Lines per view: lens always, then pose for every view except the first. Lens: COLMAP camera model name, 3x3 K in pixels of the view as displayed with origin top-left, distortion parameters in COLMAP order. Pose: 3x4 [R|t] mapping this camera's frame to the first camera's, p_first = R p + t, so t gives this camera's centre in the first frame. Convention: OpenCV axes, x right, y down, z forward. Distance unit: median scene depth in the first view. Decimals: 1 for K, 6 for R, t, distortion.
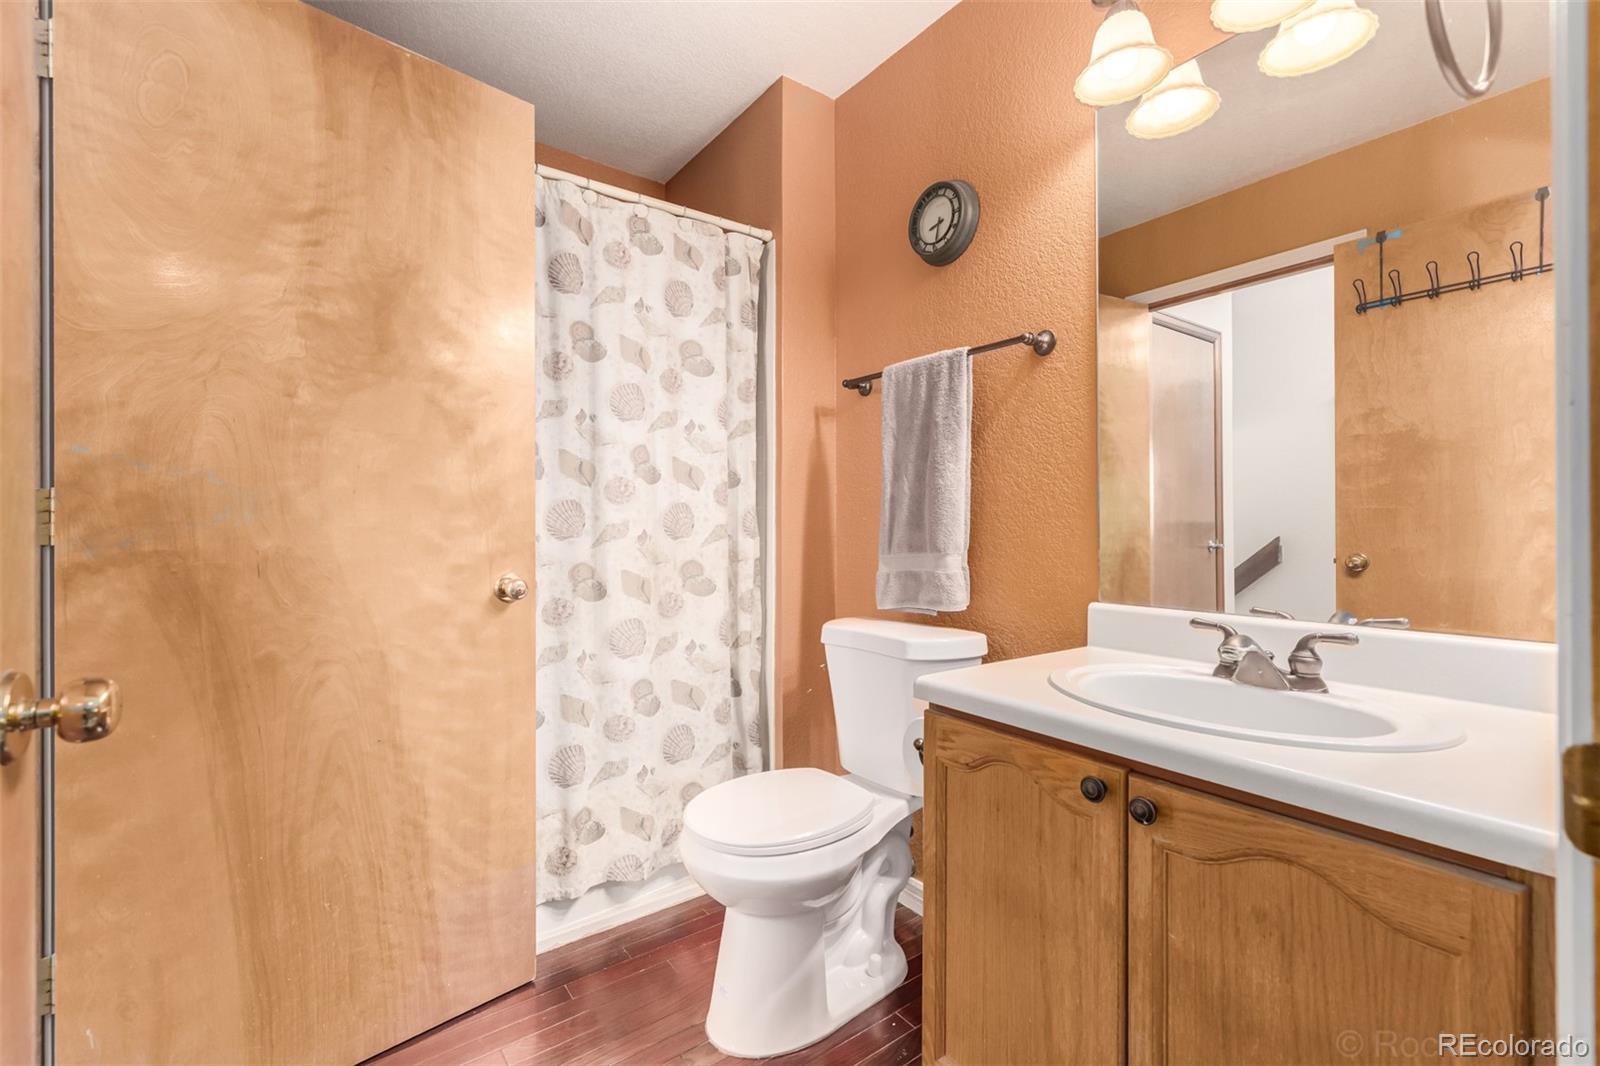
lens RADIAL K [[674.5, 0, 794.6], [0, 674.5, 530.5], [0, 0, 1]] dist [0.001131, -0.000188]
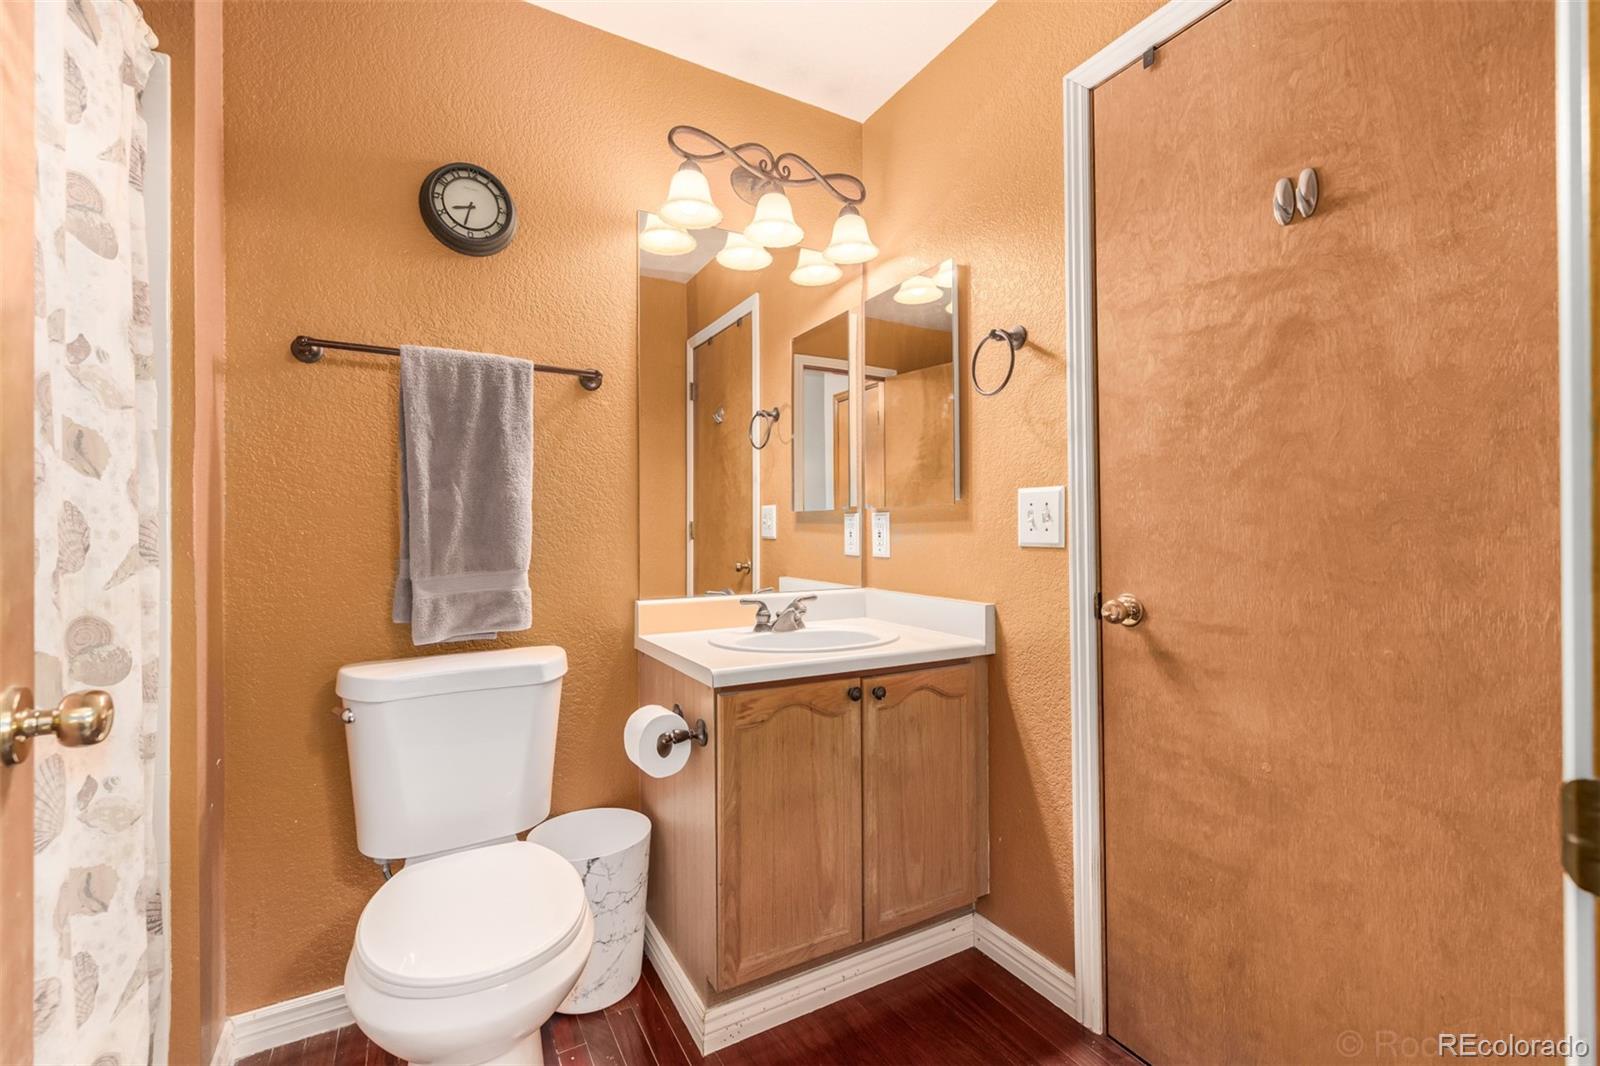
lens RADIAL K [[674.5, 0, 798.9], [0, 674.5, 526.9], [0, 0, 1]] dist [0.001131, -0.000188]
pose [[0.125202, 0.007323, 0.992104, -0.672186], [0.007587, 0.999936, -0.008338, -0.016182], [-0.992102, 0.008571, 0.125138, 0.479562]]
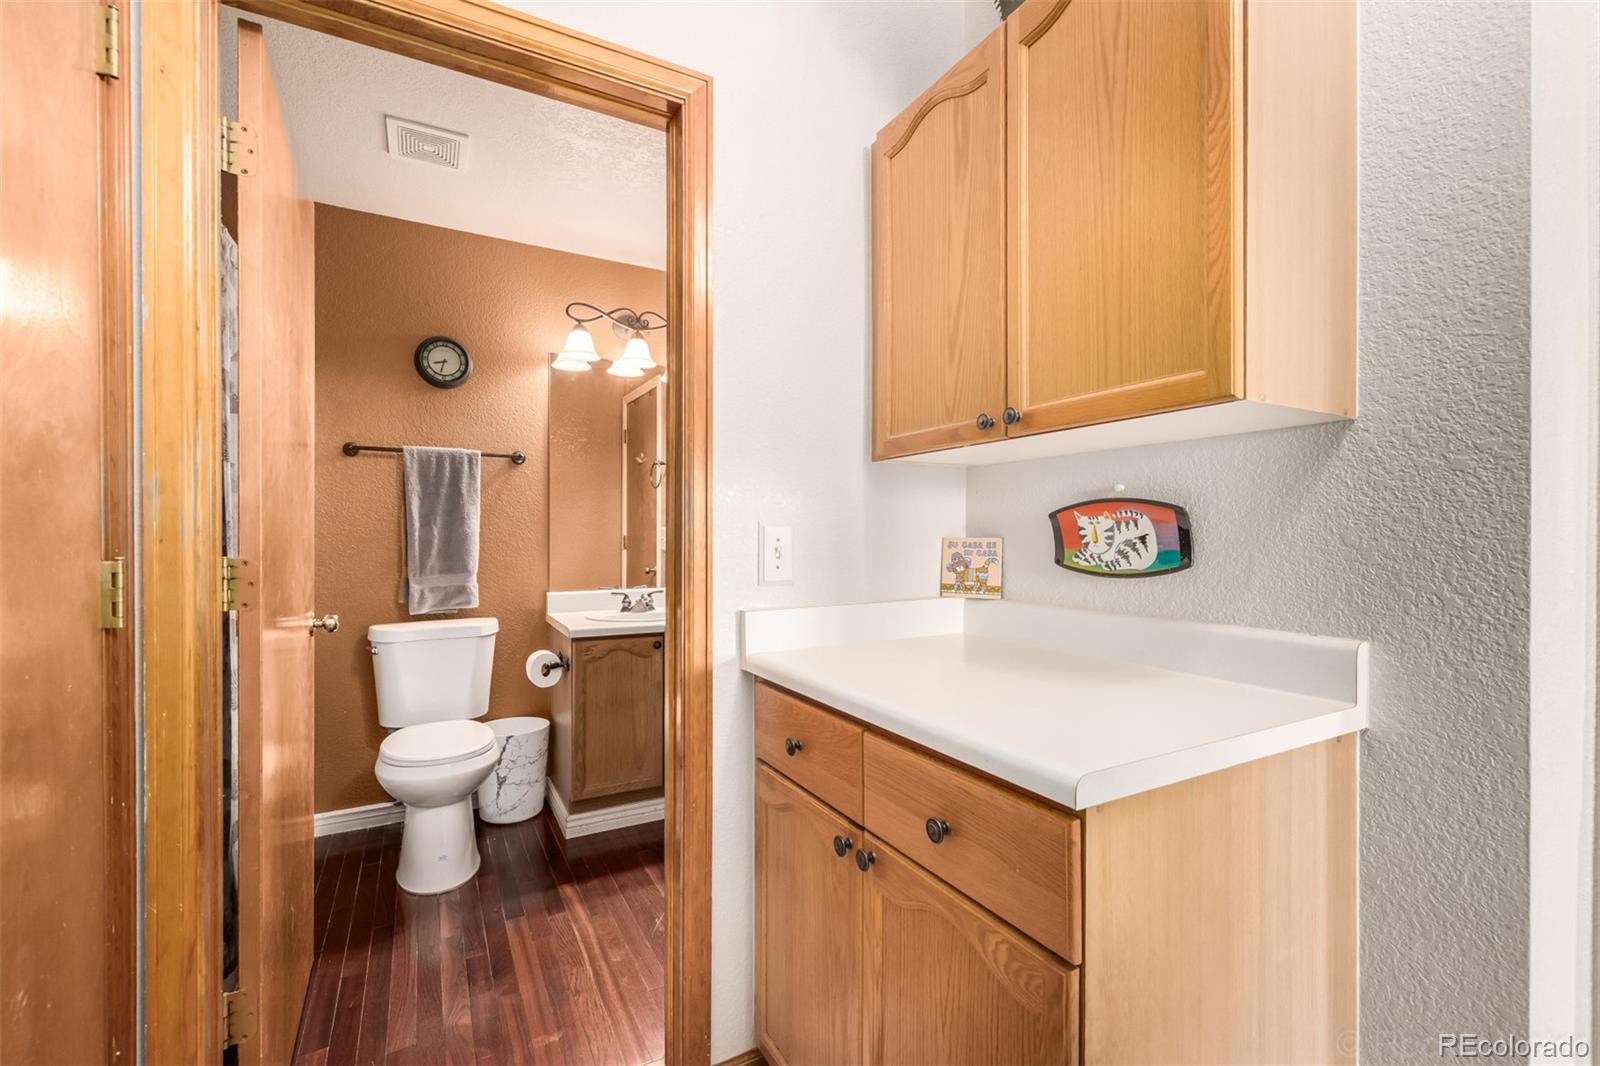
lens RADIAL K [[674.5, 0, 795.5], [0, 674.5, 534.1], [0, 0, 1]] dist [0.001131, -0.000188]
pose [[0.138433, -0.000841, 0.990371, -1.300968], [0.000269, 1.000000, 0.000811, -0.063242], [-0.990372, 0.000154, 0.138433, -0.023593]]
